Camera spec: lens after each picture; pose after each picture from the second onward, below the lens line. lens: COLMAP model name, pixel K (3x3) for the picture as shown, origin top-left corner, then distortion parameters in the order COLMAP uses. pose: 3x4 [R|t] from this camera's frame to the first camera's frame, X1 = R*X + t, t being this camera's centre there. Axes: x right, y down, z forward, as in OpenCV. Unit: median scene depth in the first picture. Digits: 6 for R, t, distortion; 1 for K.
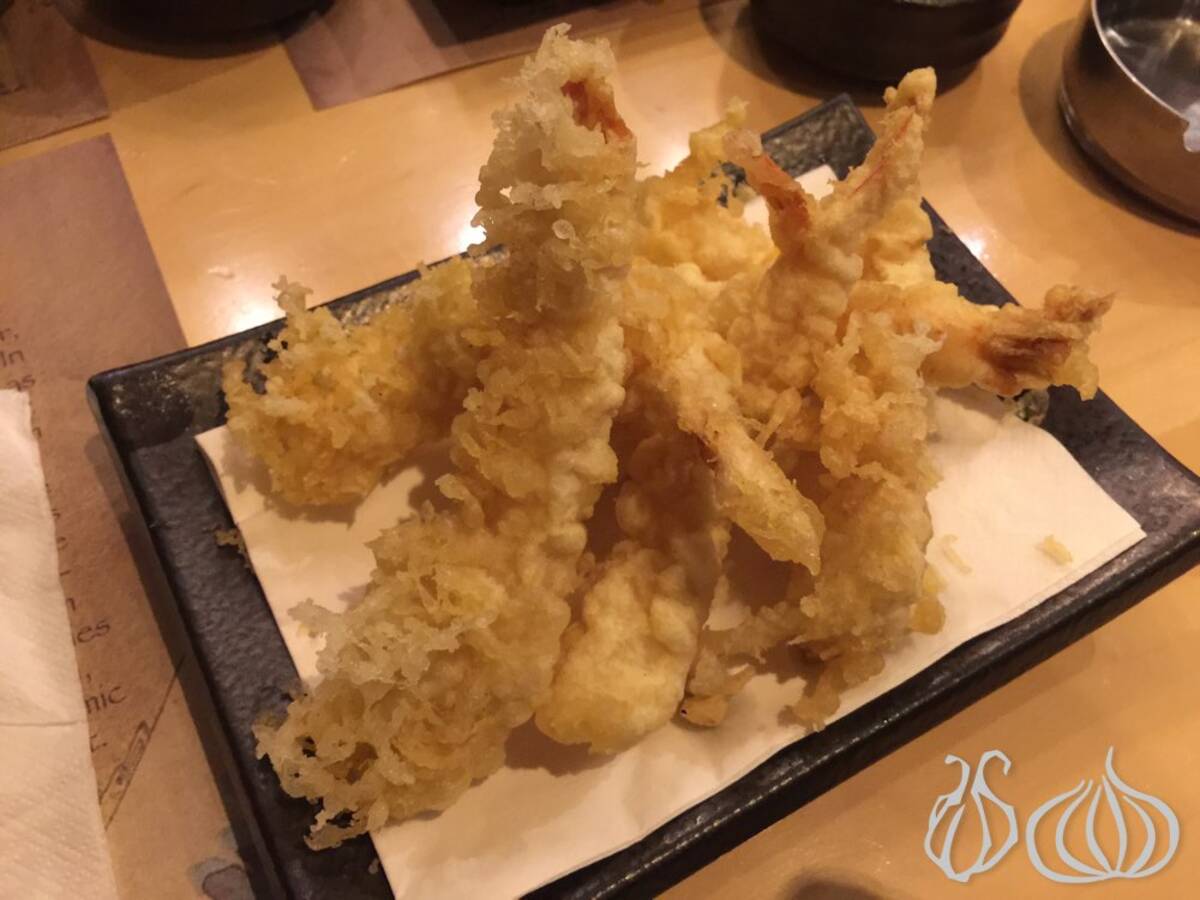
lens RADIAL K [[1066.8, 0, 595.9], [0, 1066.8, 445.5], [0, 0, 1]] dist [0.081183, -0.162187]
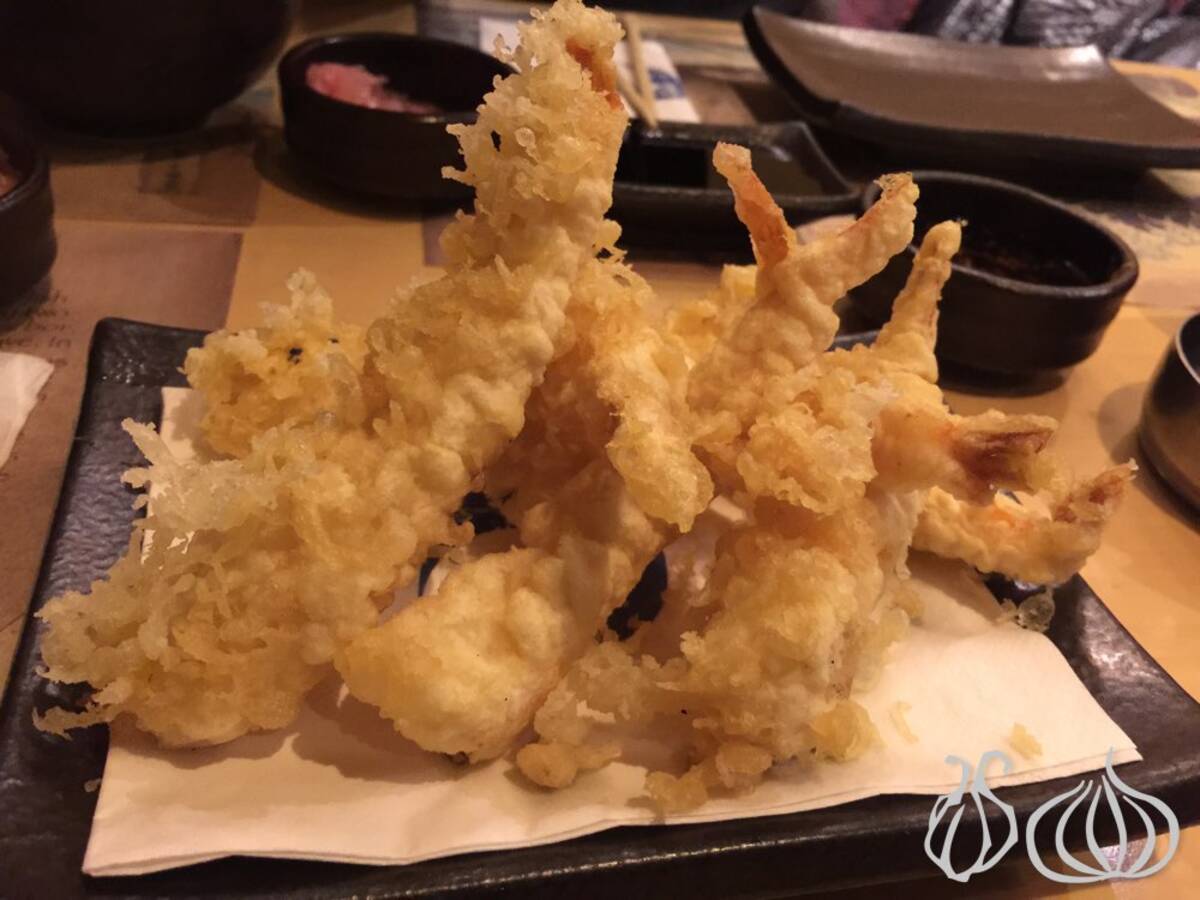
lens RADIAL K [[1066.8, 0, 596.3], [0, 1066.8, 446.0], [0, 0, 1]] dist [0.081183, -0.162187]
pose [[0.953938, 0.241667, -0.177762, 0.239053], [-0.293323, 0.875682, -0.383592, 0.357201], [0.062961, 0.418064, 0.906233, 0.164454]]
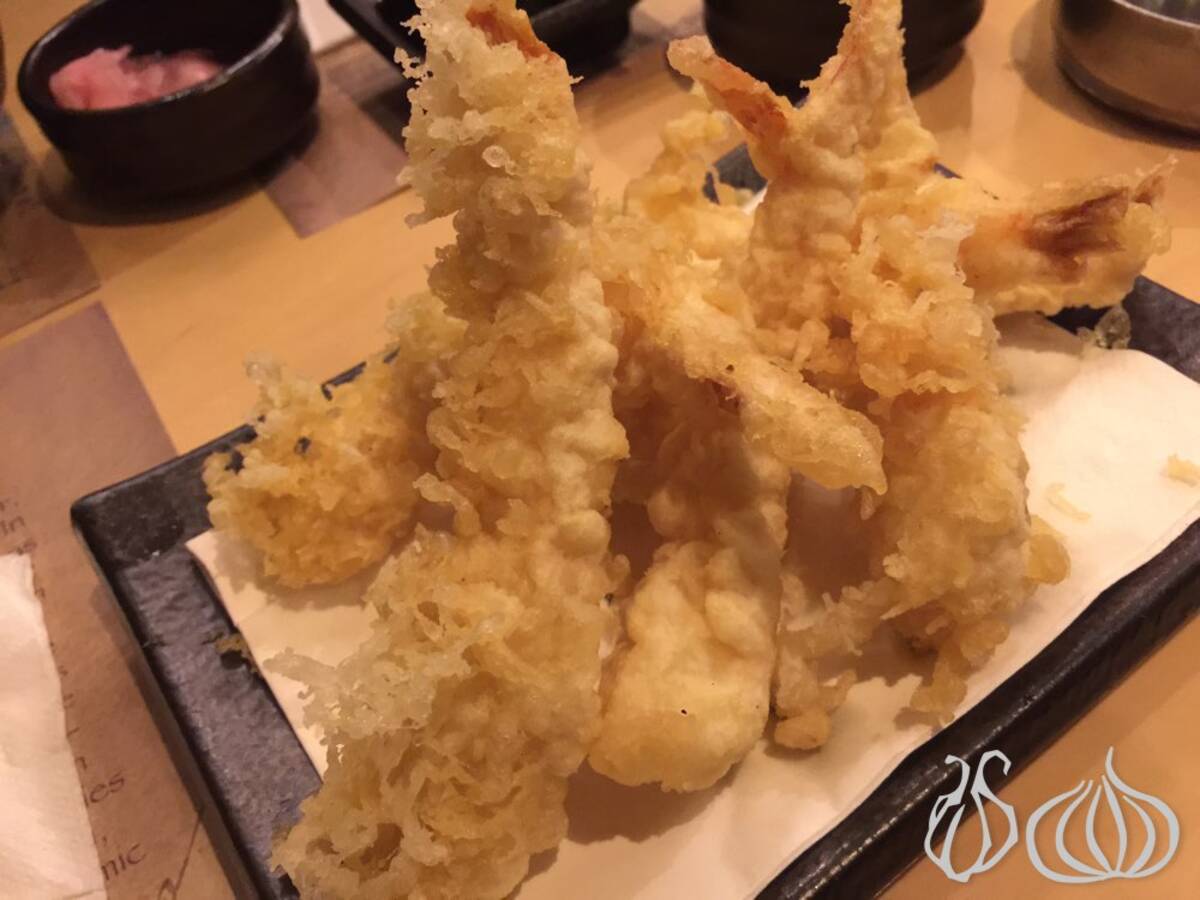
lens RADIAL K [[1066.8, 0, 597.6], [0, 1066.8, 448.6], [0, 0, 1]] dist [0.081183, -0.162187]
pose [[0.976750, -0.204067, -0.065697, 0.048703], [0.189609, 0.965320, -0.179460, 0.166705], [0.100041, 0.162831, 0.981569, 0.156494]]
